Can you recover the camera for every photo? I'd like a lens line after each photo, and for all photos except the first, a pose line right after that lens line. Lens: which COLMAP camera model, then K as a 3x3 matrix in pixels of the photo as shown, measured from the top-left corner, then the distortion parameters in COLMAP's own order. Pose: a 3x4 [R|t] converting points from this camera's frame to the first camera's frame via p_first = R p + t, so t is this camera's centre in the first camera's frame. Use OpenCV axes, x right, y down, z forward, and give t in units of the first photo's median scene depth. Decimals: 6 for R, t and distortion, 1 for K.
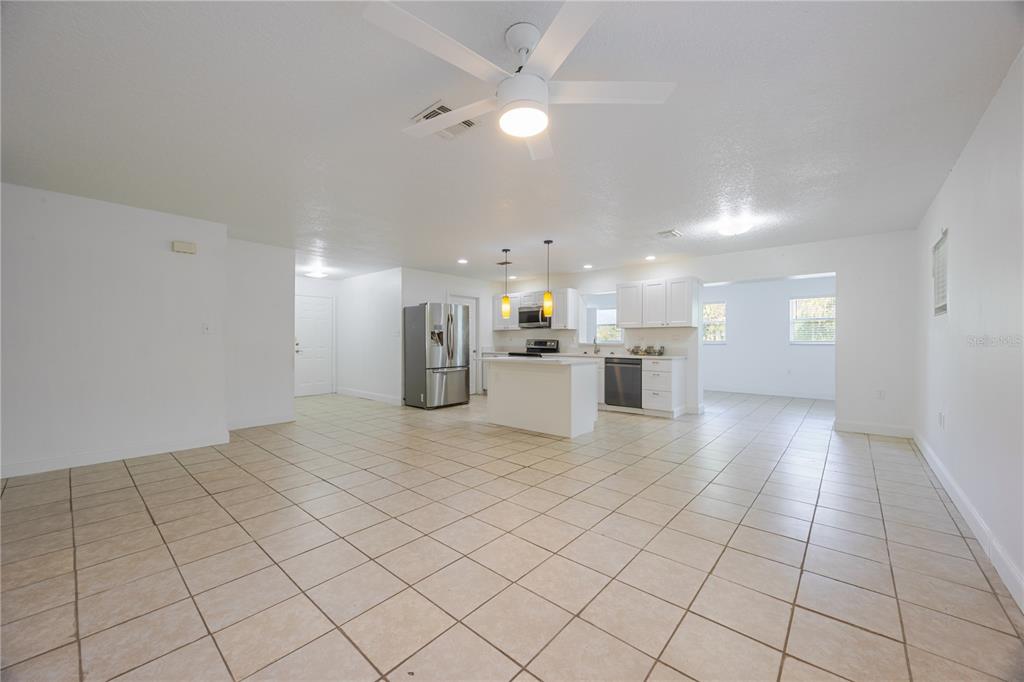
lens RADIAL K [[389.5, 0, 512.0], [0, 389.5, 341.0], [0, 0, 1]] dist [0.000348, 0.000026]
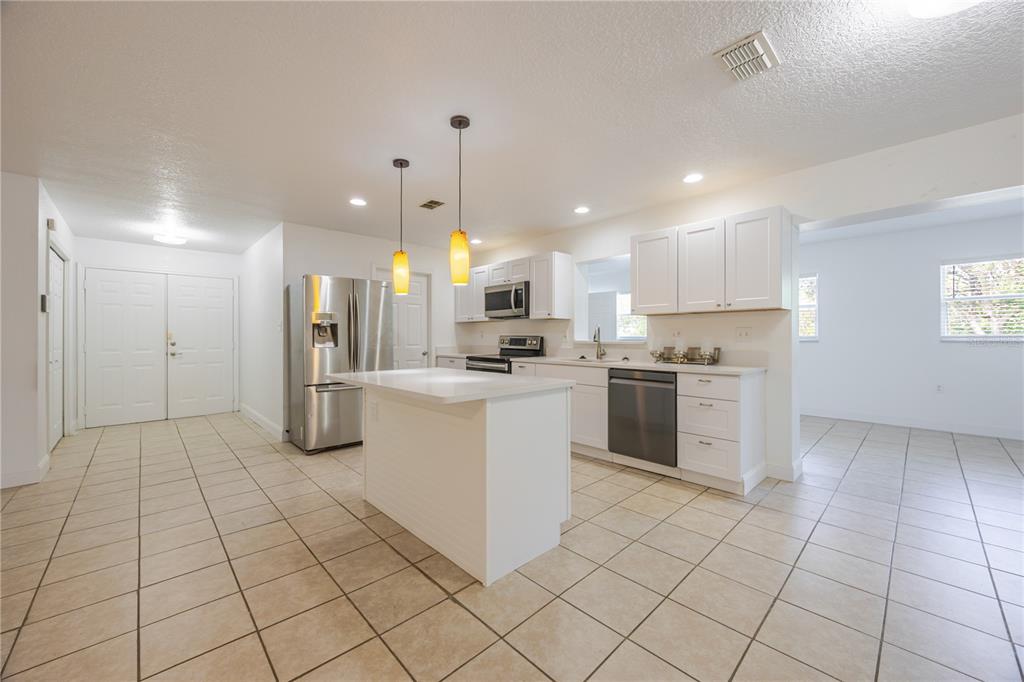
lens RADIAL K [[393.9, 0, 511.5], [0, 393.9, 337.2], [0, 0, 1]] dist [0.000260, 0.000002]
pose [[0.995740, -0.004940, -0.092073, 0.138848], [0.005000, 0.999987, 0.000424, -0.001733], [0.092070, -0.000882, 0.995752, 0.391040]]
